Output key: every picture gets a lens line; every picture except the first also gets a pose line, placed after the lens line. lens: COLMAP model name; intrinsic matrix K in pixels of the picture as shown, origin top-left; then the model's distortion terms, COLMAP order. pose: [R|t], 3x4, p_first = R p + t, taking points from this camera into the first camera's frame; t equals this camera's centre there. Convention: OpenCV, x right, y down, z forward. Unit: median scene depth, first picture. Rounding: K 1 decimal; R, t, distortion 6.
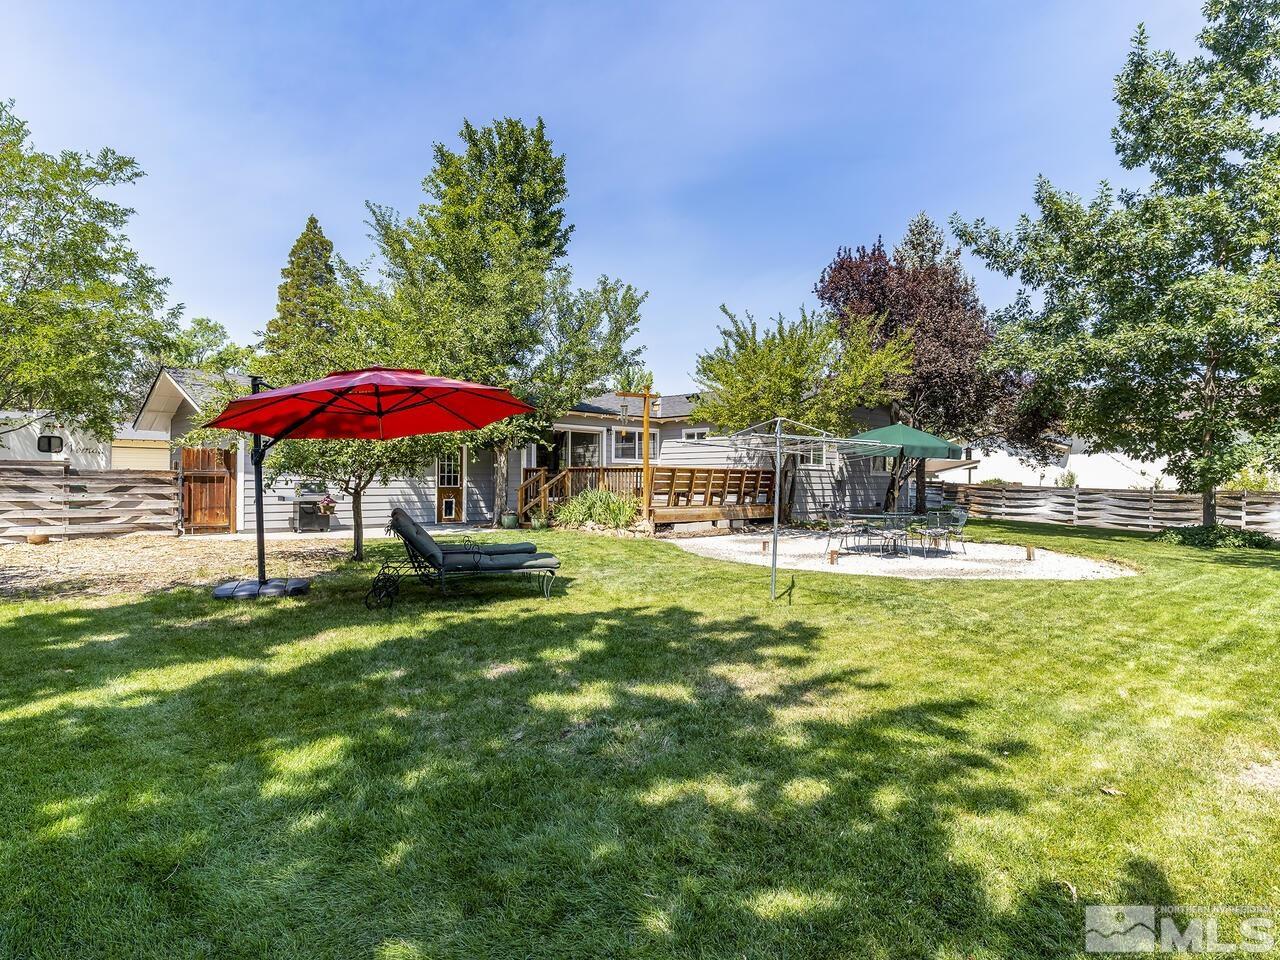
lens RADIAL K [[720.6, 0, 639.8], [0, 720.6, 484.9], [0, 0, 1]] dist [-0.007473, 0.001884]
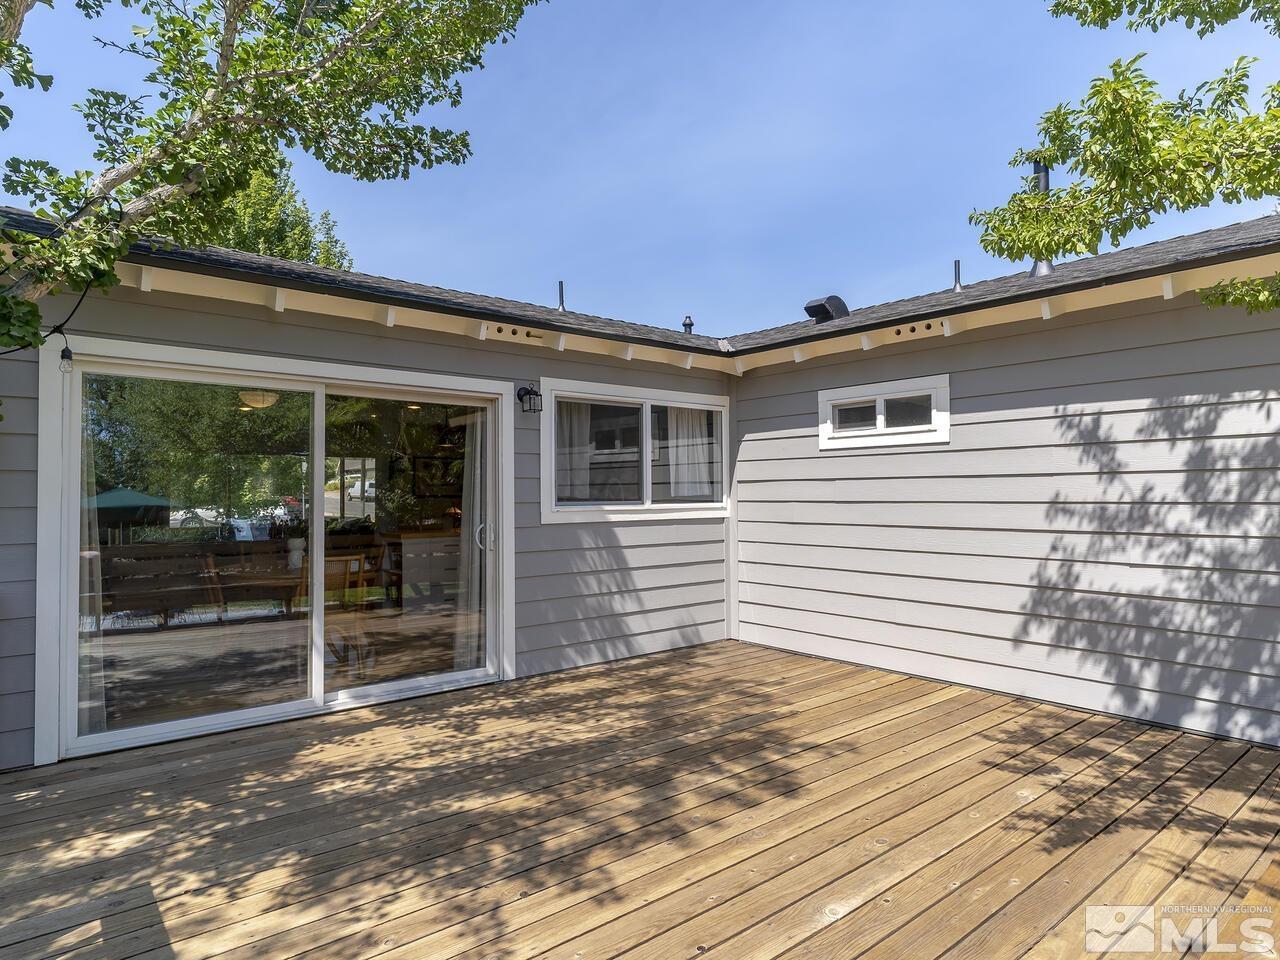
lens RADIAL K [[720.6, 0, 636.7], [0, 720.6, 482.4], [0, 0, 1]] dist [-0.007473, 0.001884]
pose [[0.996077, -0.010382, -0.087874, 0.016576], [0.008345, 0.999689, -0.023517, -0.040385], [0.088091, 0.022691, 0.995854, 0.775447]]
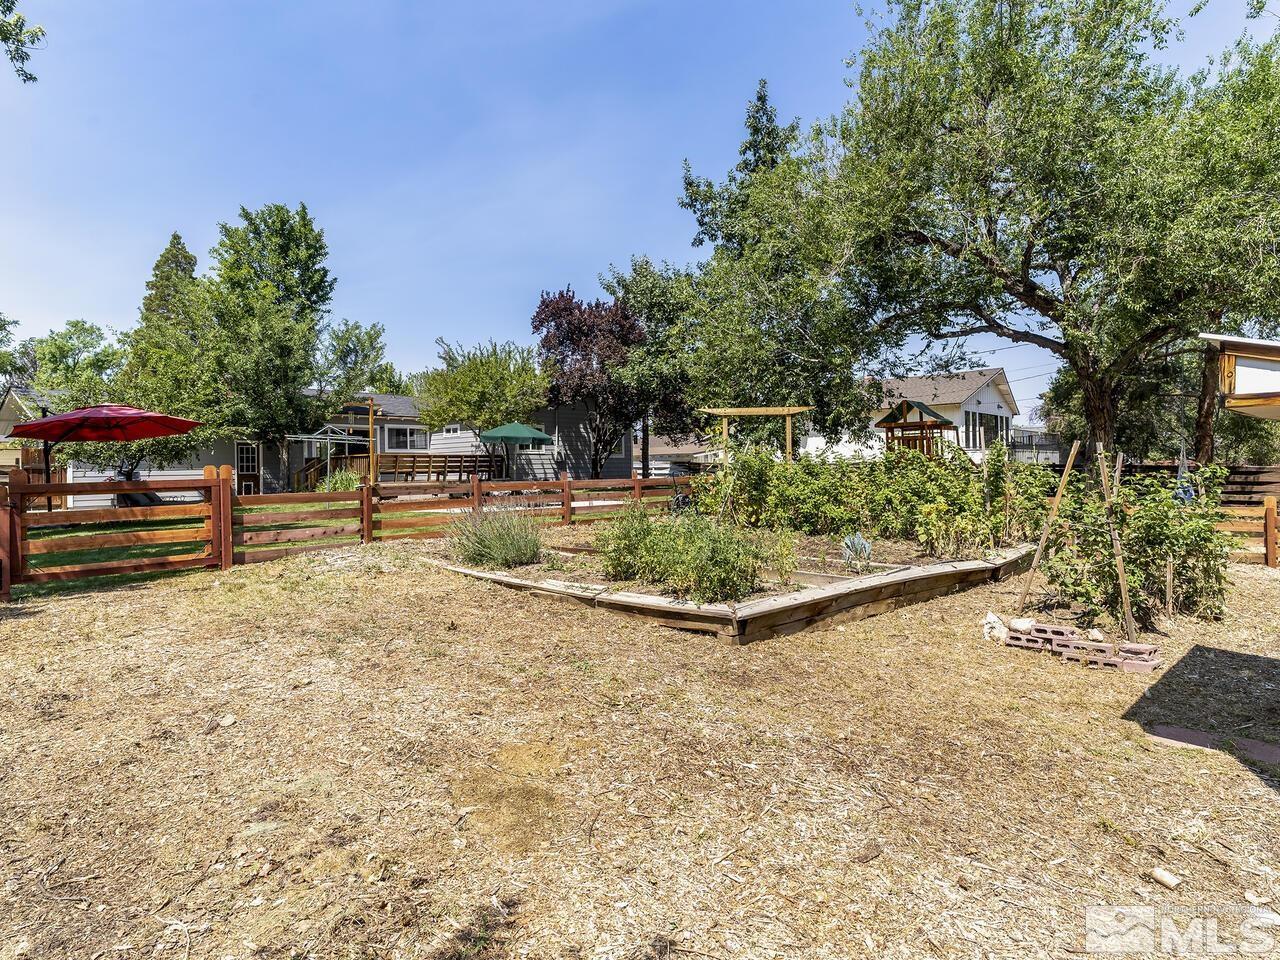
lens RADIAL K [[720.6, 0, 641.7], [0, 720.6, 471.5], [0, 0, 1]] dist [-0.007473, 0.001884]
pose [[0.994235, -0.026553, 0.103884, 0.296473], [0.026949, 0.999634, -0.002415, 0.020378], [-0.103781, 0.005201, 0.994587, -0.364290]]
